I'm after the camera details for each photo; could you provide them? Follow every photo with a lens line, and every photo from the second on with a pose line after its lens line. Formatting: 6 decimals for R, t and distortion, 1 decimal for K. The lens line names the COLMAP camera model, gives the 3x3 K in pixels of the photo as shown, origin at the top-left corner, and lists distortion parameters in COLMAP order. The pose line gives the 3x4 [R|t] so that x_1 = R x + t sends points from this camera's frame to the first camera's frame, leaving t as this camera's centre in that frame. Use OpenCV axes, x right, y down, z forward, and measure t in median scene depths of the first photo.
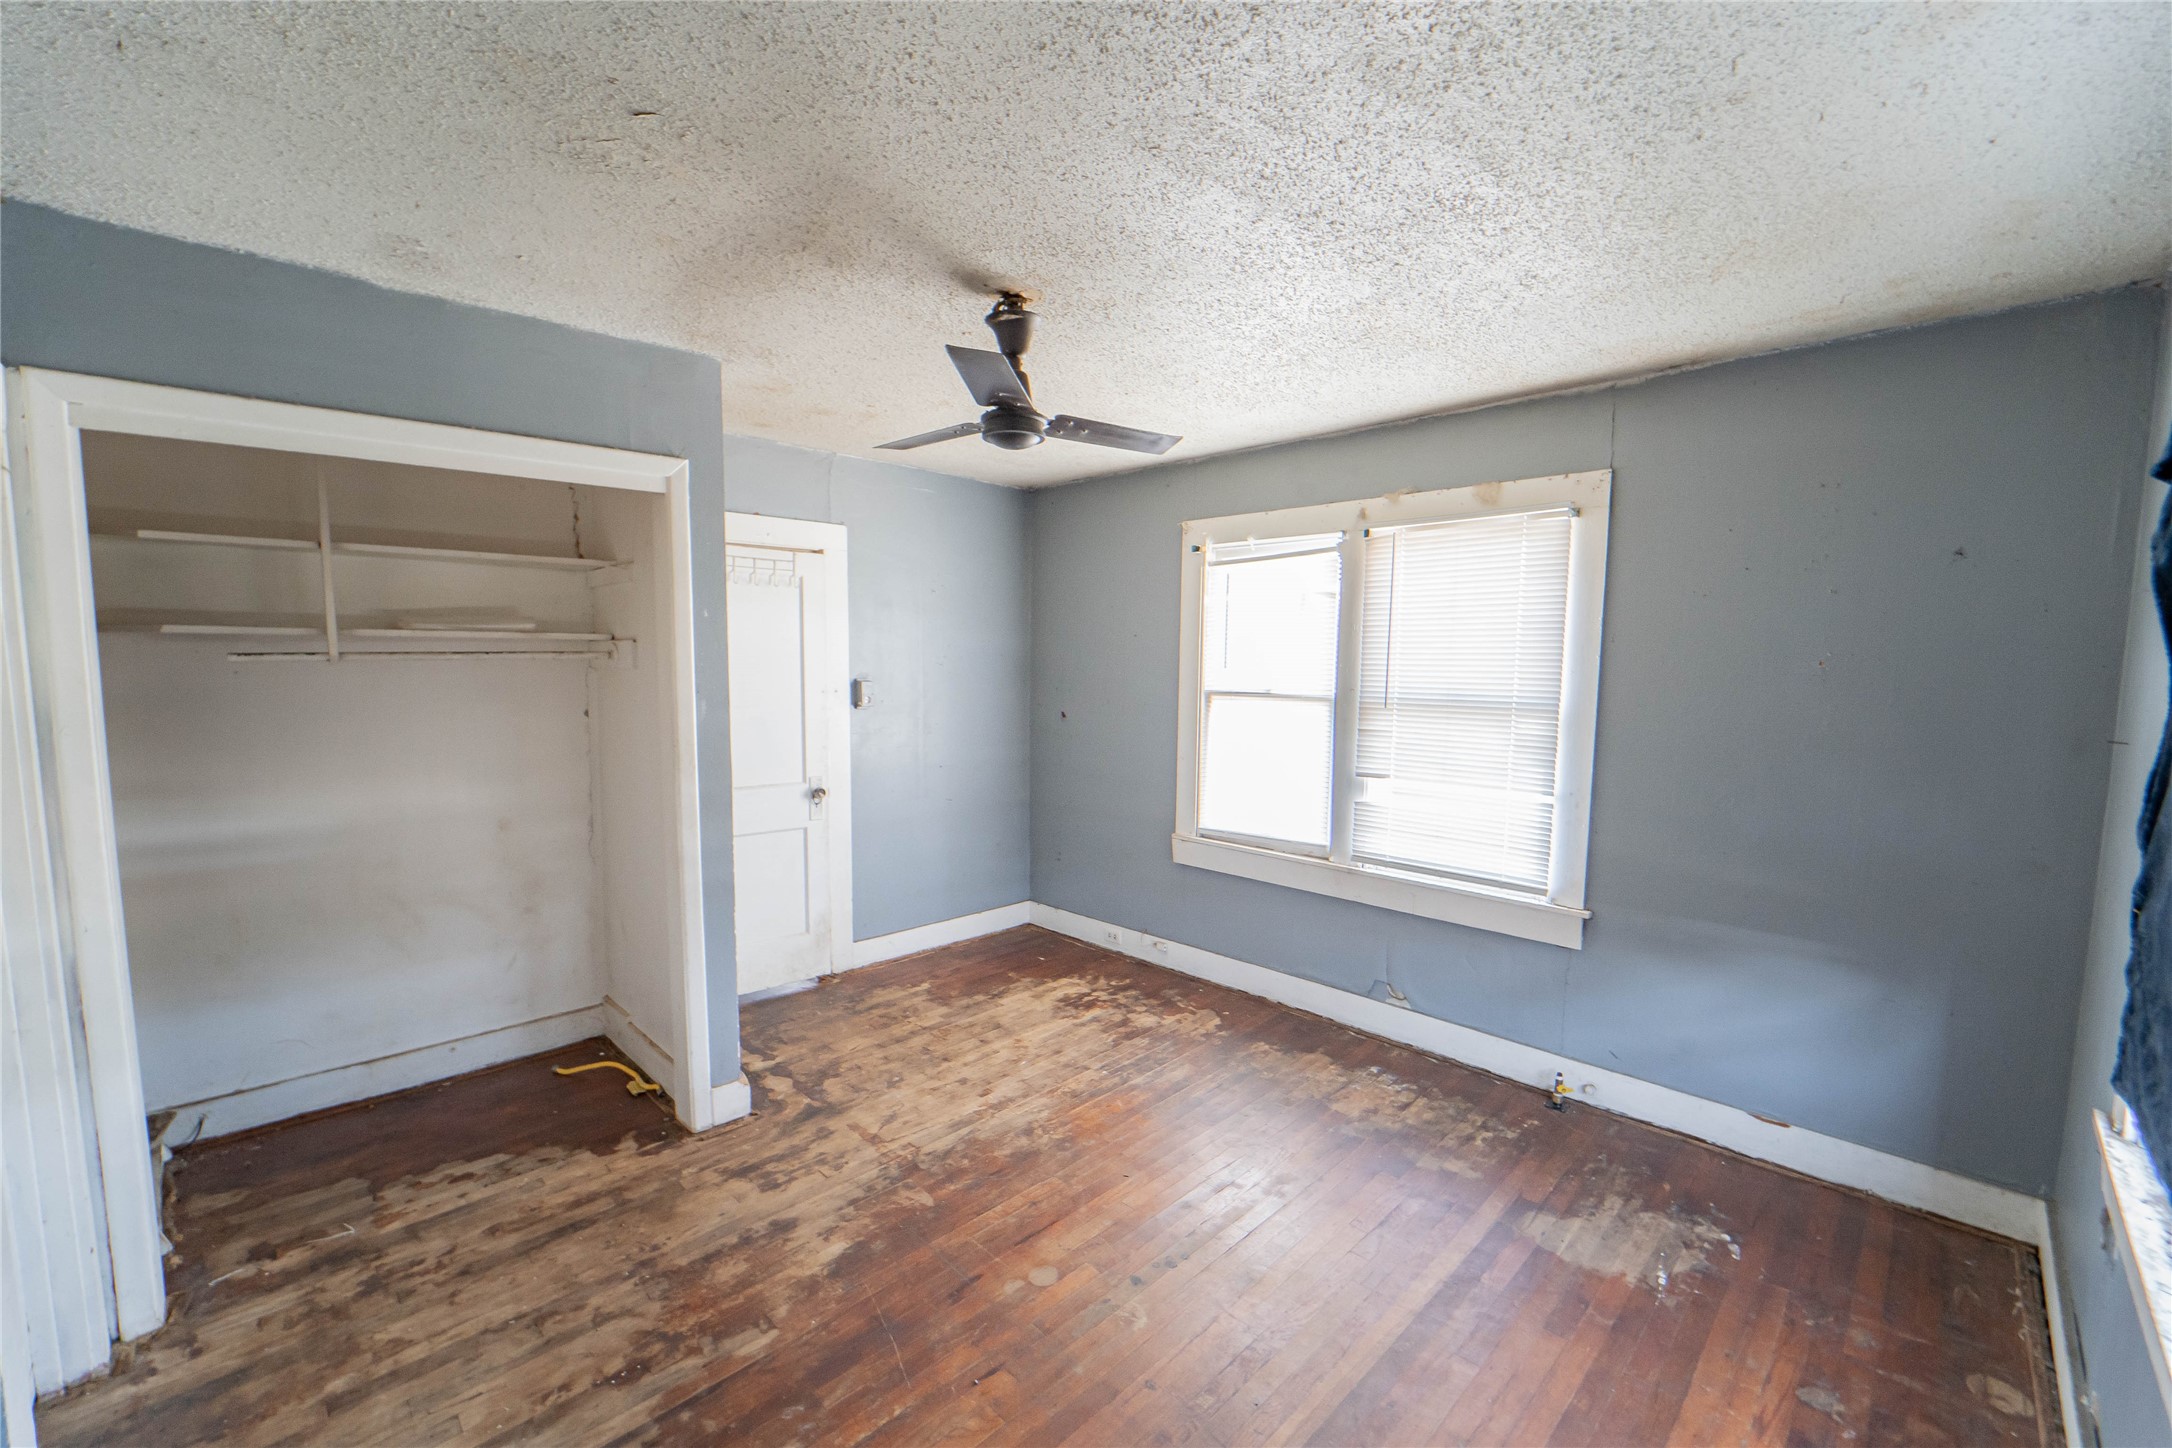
lens RADIAL K [[889.5, 0, 1093.1], [0, 889.5, 747.1], [0, 0, 1]] dist [-0.021771, 0.000067]
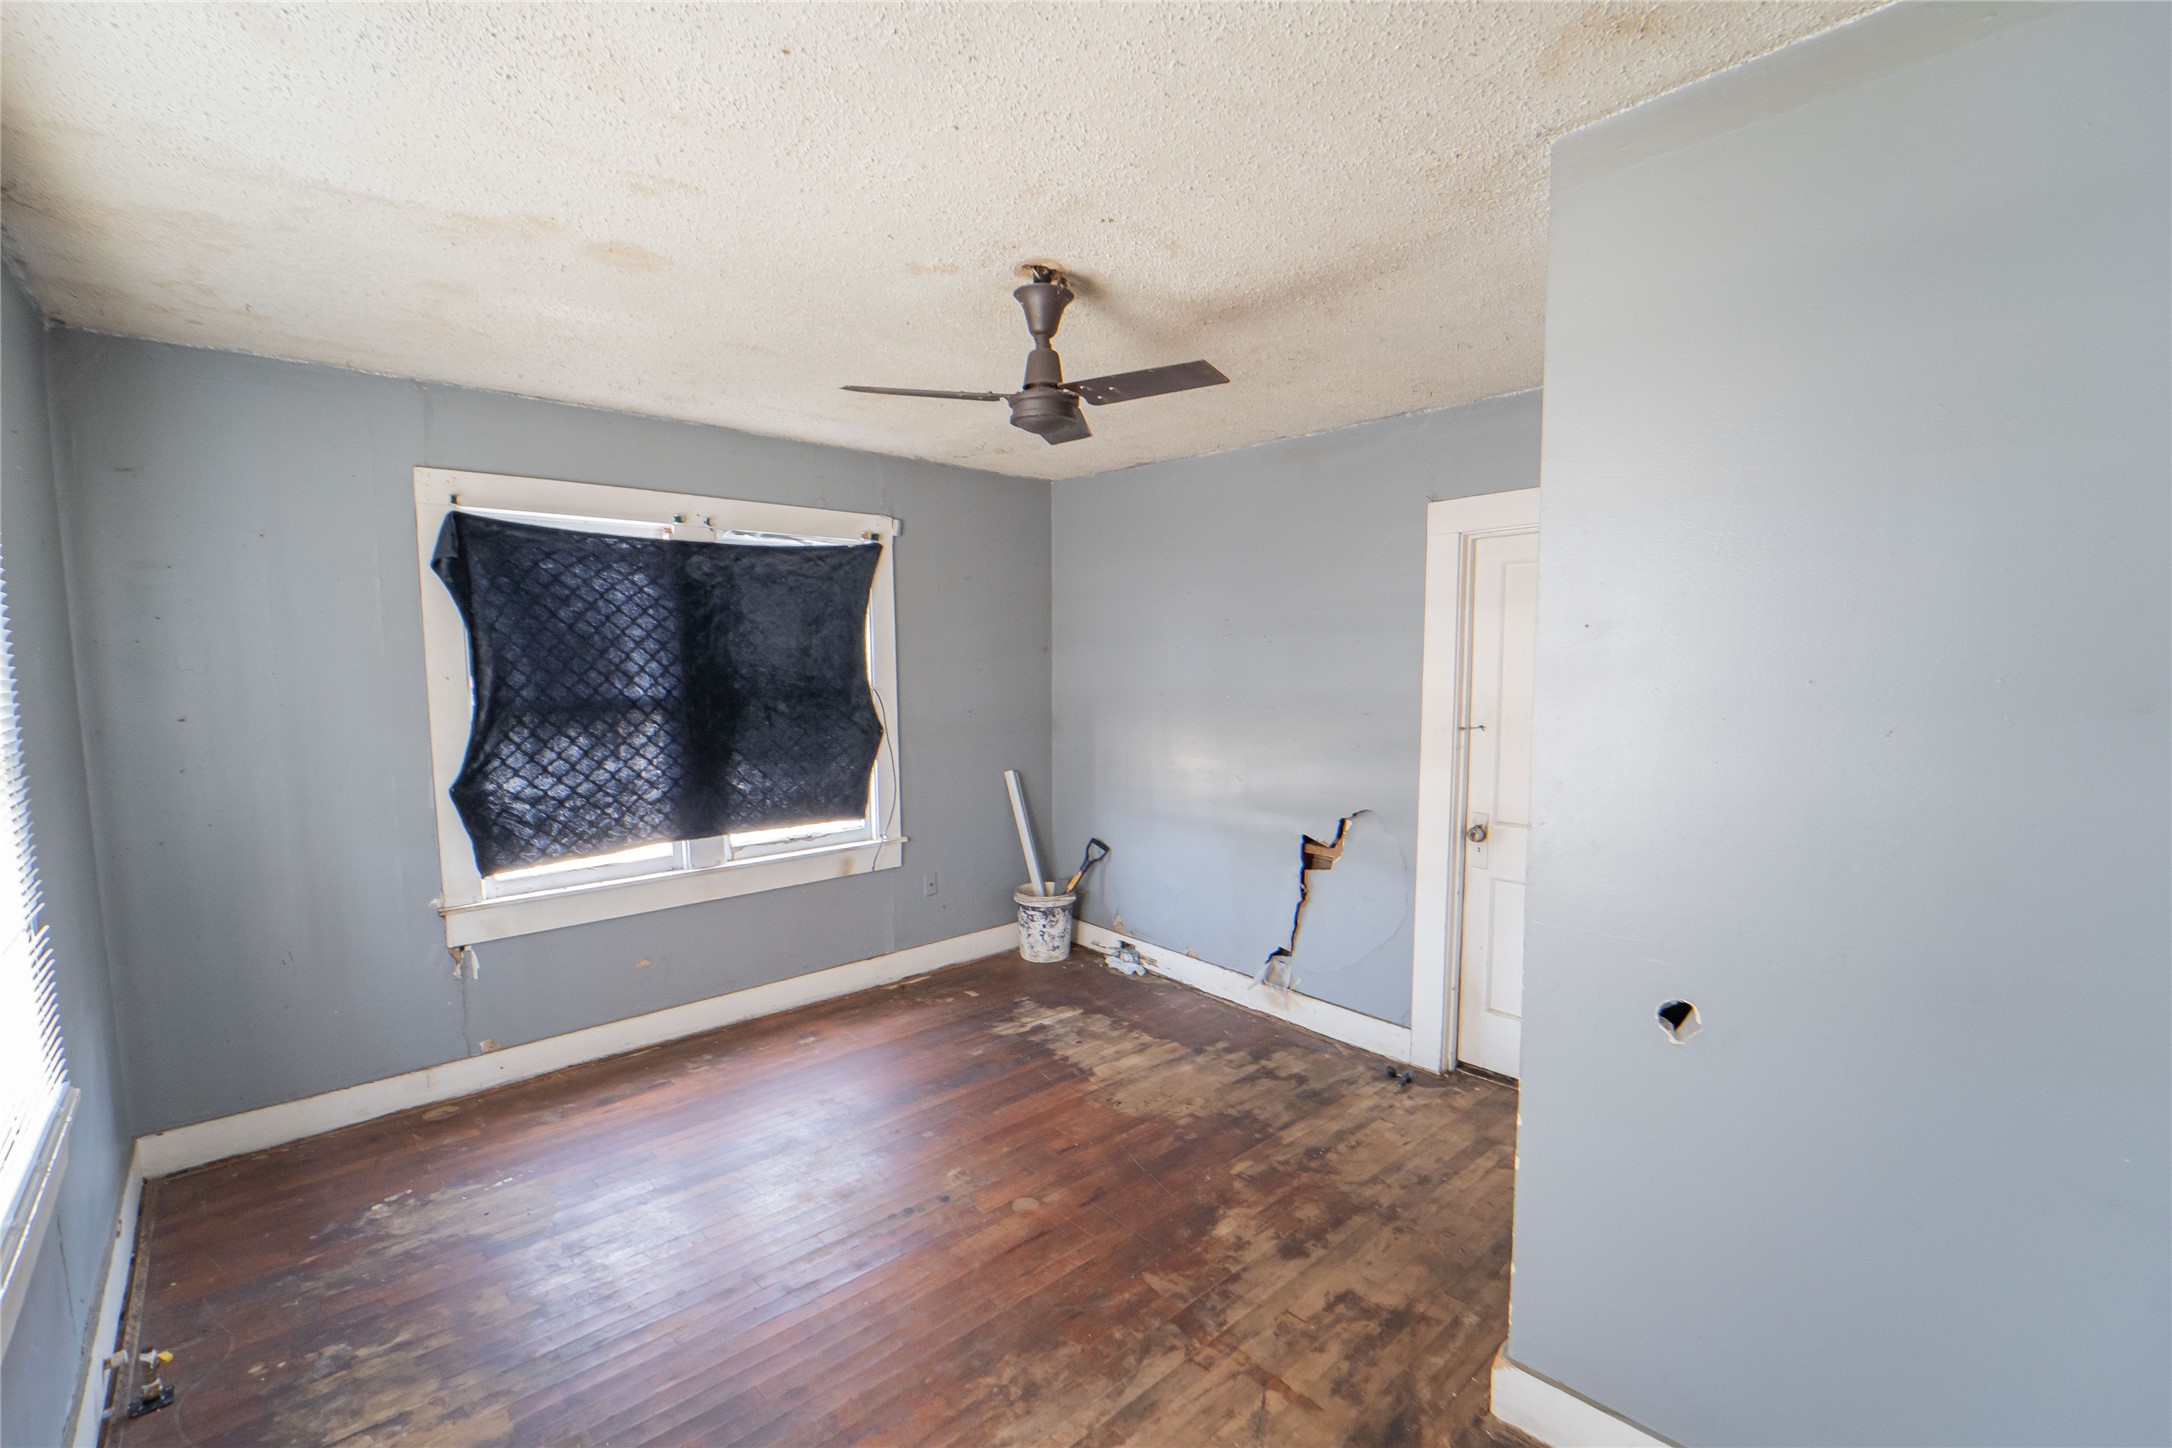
lens RADIAL K [[889.5, 0, 1093.1], [0, 889.5, 747.1], [0, 0, 1]] dist [-0.021771, 0.000067]
pose [[-0.999415, -0.006731, 0.033532, -0.161169], [-0.000066, 0.980818, 0.194927, -0.178367], [-0.034201, 0.194811, -0.980244, 1.813777]]
